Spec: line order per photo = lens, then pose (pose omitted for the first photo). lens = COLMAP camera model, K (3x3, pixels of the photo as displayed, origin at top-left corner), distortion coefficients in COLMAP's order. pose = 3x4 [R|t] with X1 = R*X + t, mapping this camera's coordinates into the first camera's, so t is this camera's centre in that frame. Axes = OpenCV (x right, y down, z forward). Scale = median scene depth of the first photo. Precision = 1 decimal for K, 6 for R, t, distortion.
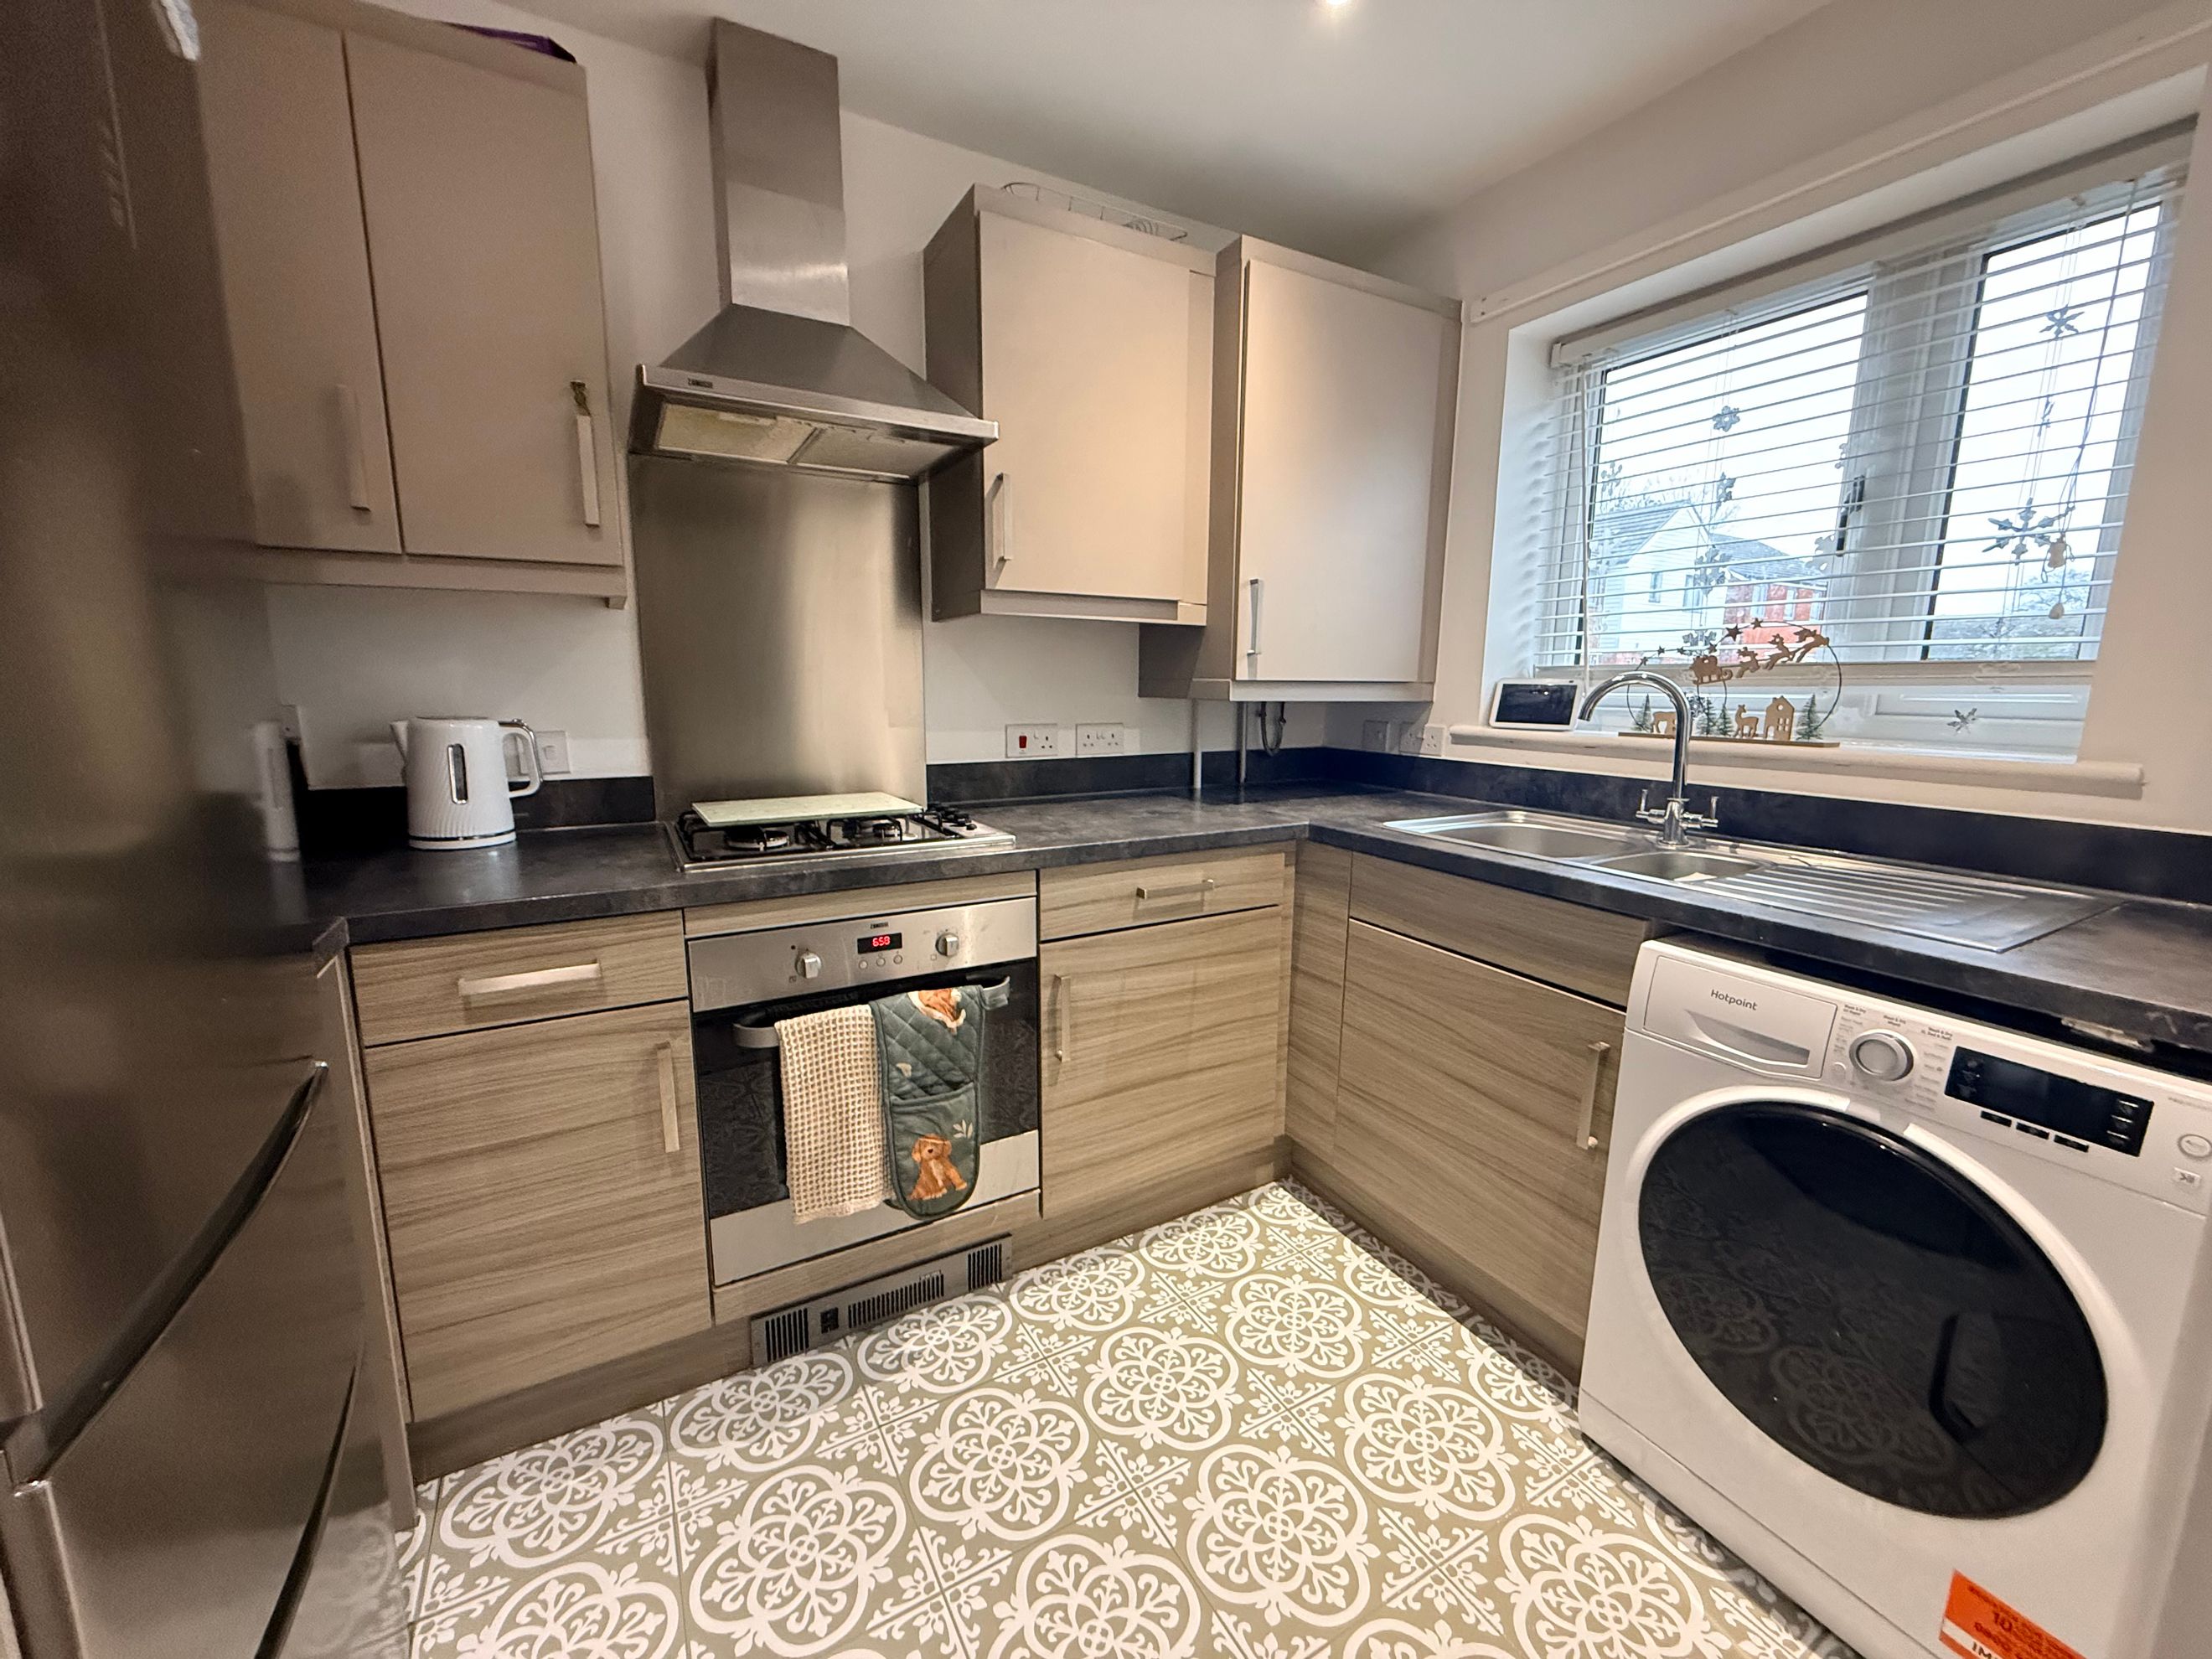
lens RADIAL K [[874.9, 0, 1103.2], [0, 874.9, 827.3], [0, 0, 1]] dist [-0.001007, -0.000053]
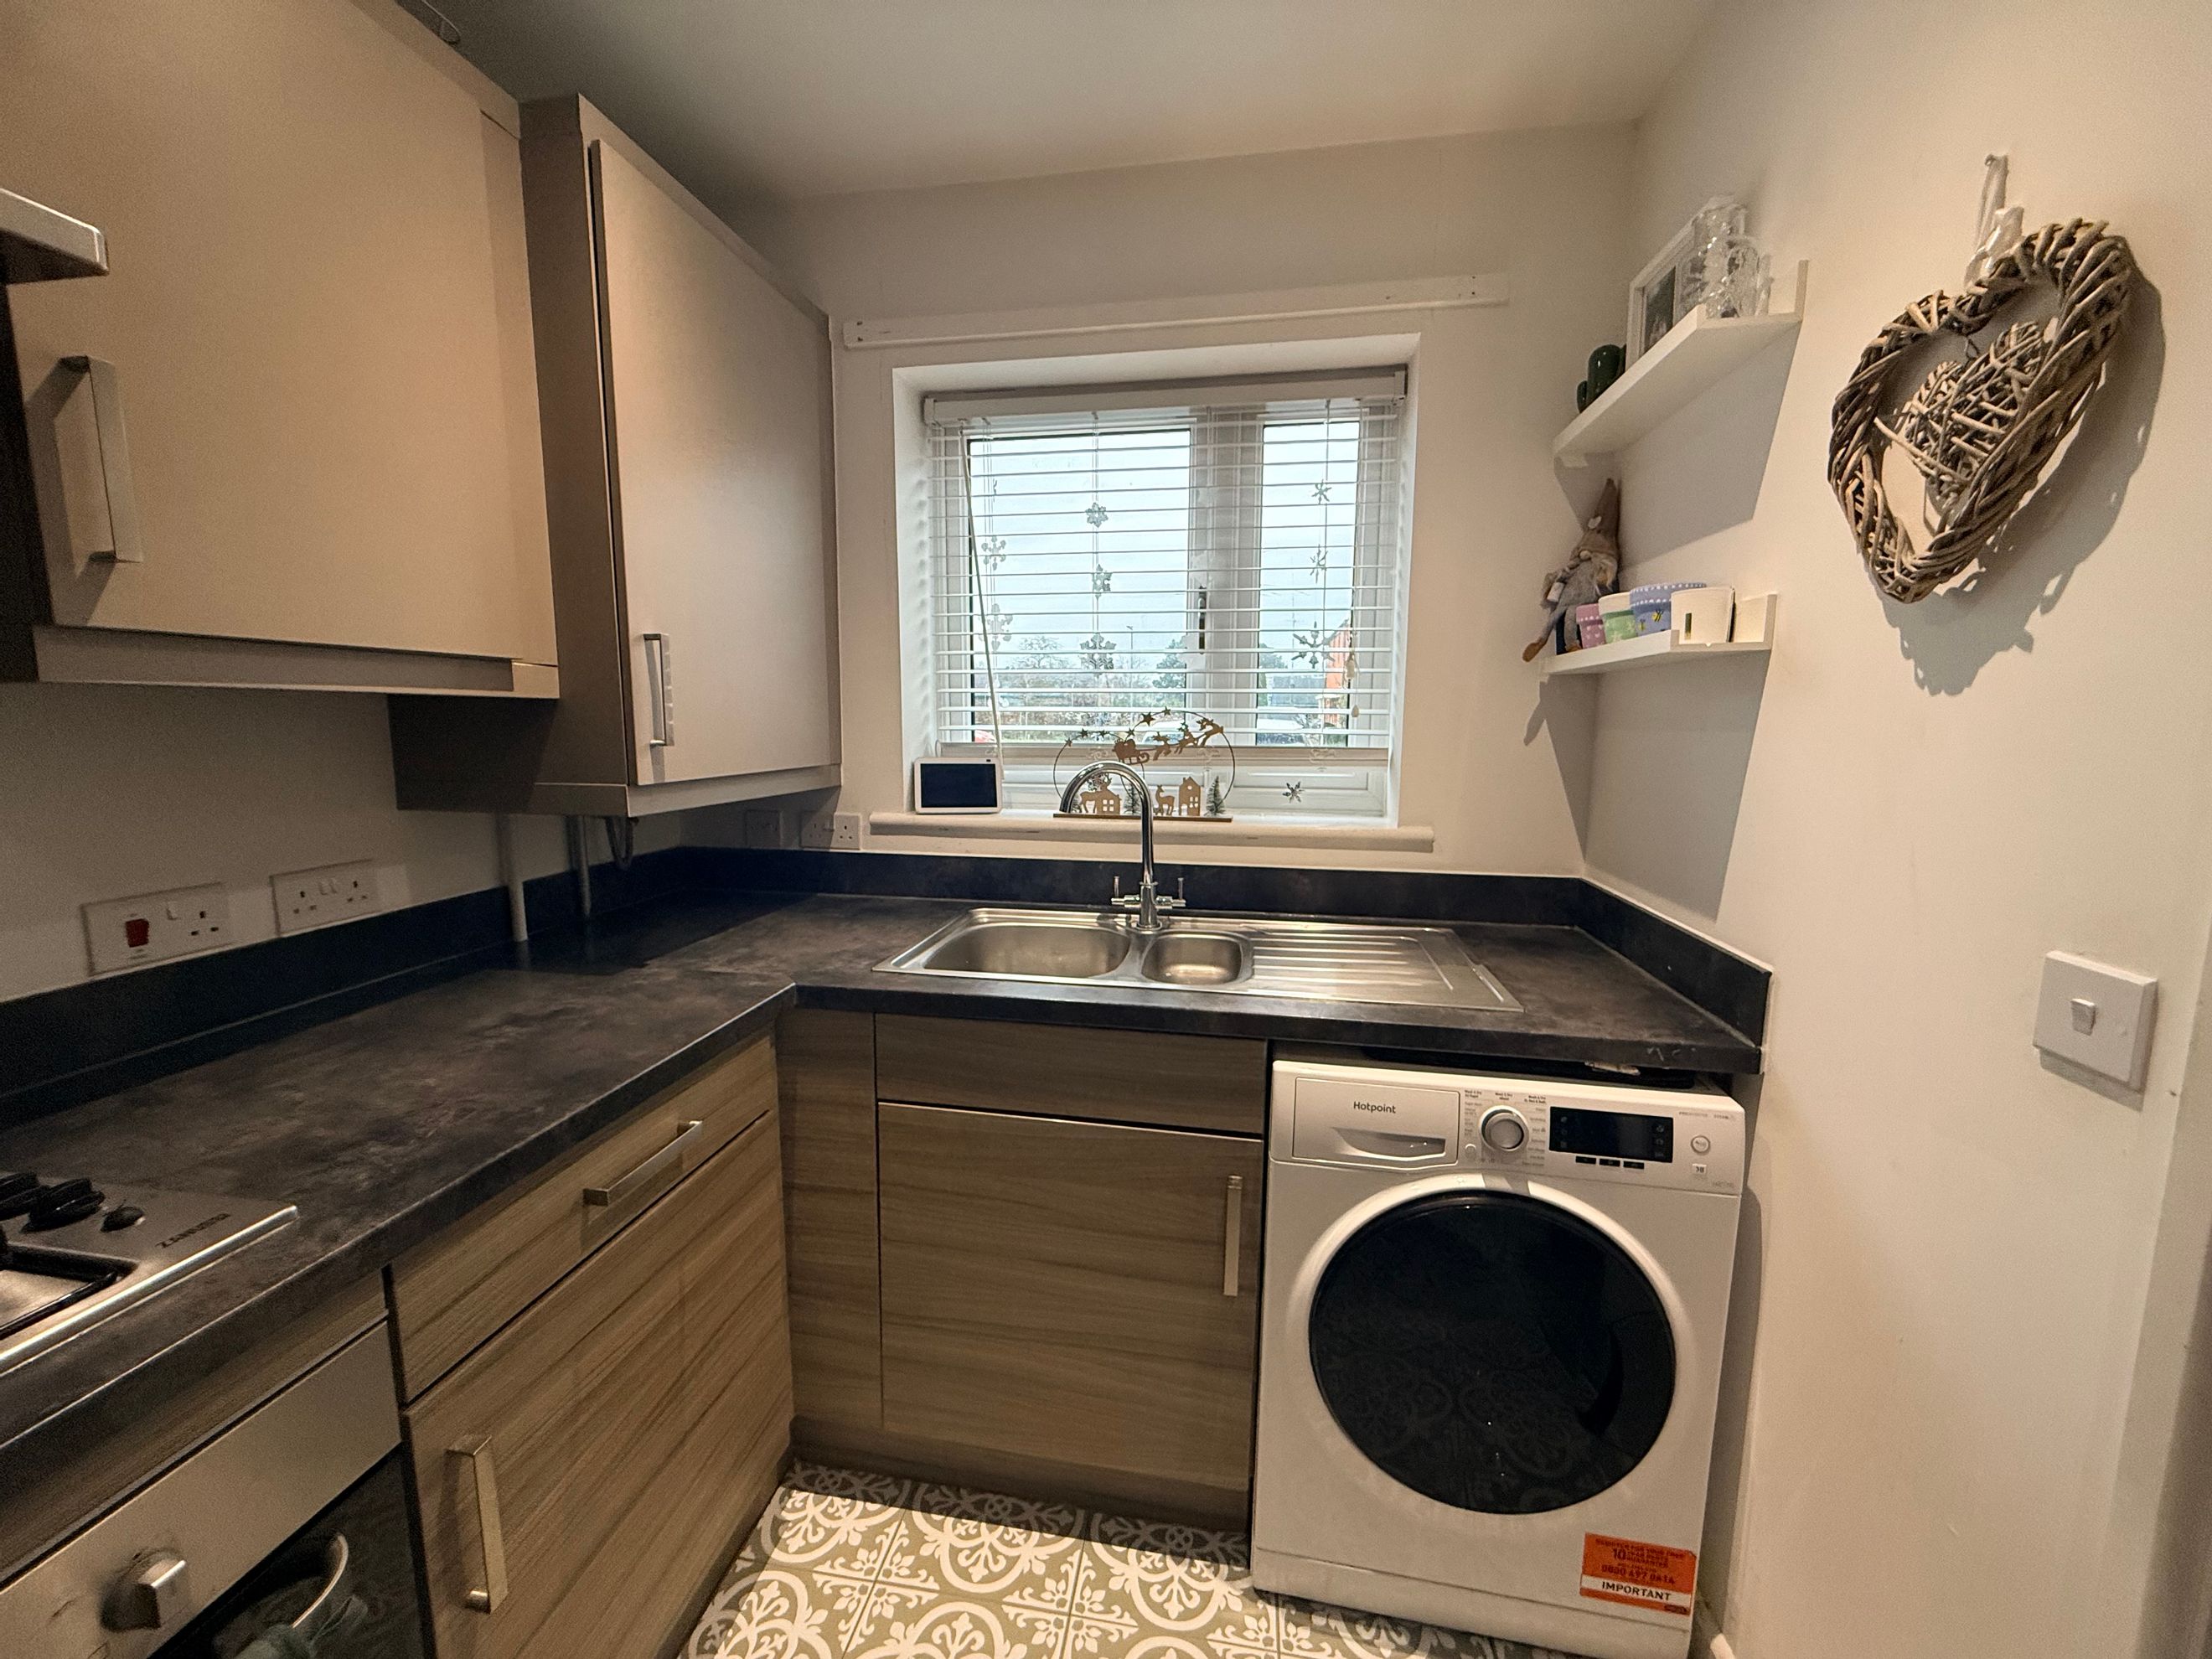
lens RADIAL K [[874.9, 0, 1105.9], [0, 874.9, 828.9], [0, 0, 1]] dist [-0.001007, -0.000053]
pose [[0.632771, -0.102393, 0.767539, -0.145467], [0.126898, 0.991530, 0.027658, -0.123781], [-0.763870, 0.079897, 0.640405, 0.360927]]
